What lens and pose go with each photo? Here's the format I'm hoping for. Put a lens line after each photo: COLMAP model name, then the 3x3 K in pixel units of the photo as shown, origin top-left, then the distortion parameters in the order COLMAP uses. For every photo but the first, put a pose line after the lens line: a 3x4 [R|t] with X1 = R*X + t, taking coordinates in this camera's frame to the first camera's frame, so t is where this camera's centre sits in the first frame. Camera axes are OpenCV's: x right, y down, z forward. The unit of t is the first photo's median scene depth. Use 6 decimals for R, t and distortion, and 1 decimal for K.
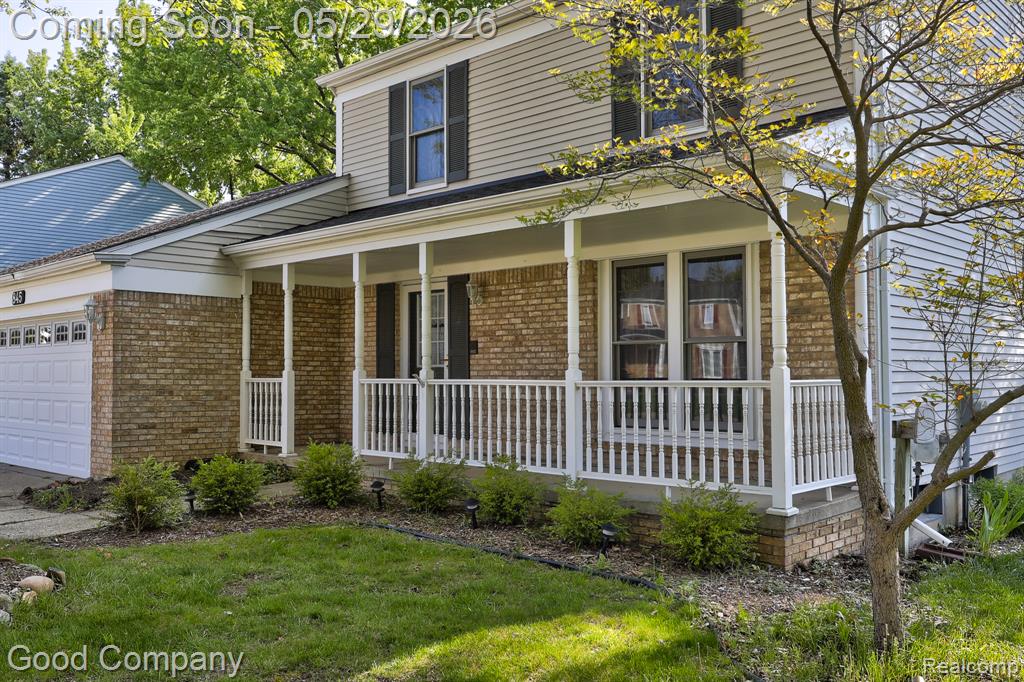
lens RADIAL K [[896.9, 0, 526.7], [0, 896.9, 340.4], [0, 0, 1]] dist [-0.004212, 0.001684]
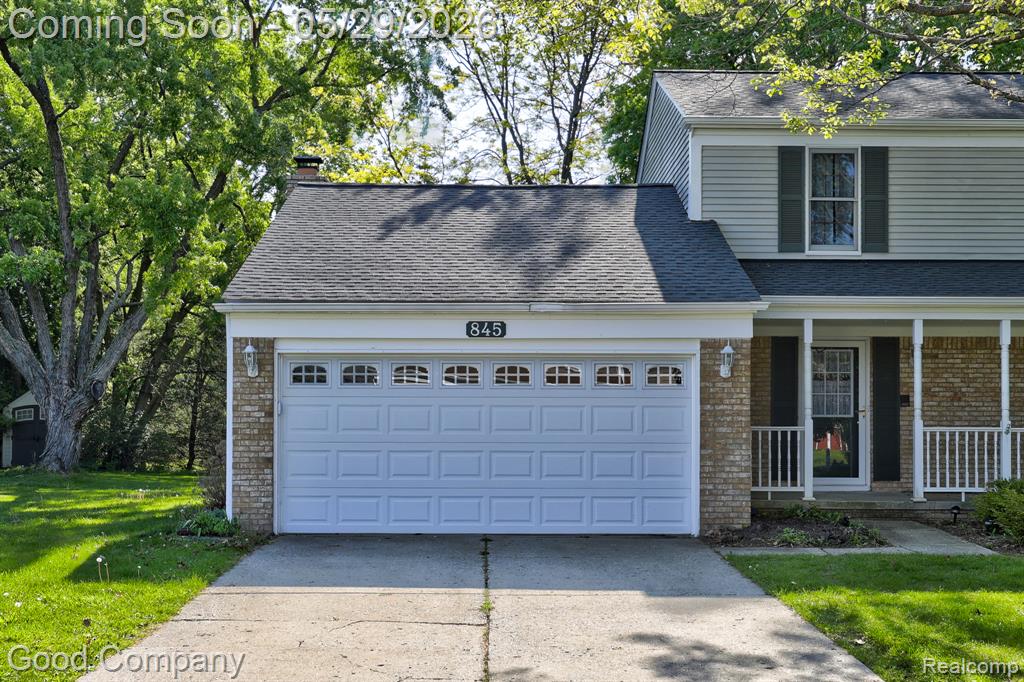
lens RADIAL K [[1325.1, 0, 514.4], [0, 1325.1, 403.7], [0, 0, 1]] dist [0.010836, -0.006633]
pose [[0.725042, 0.013817, 0.688566, -1.654022], [-0.032225, 0.999384, 0.013878, 0.004423], [-0.687950, -0.032251, 0.725041, 0.102082]]
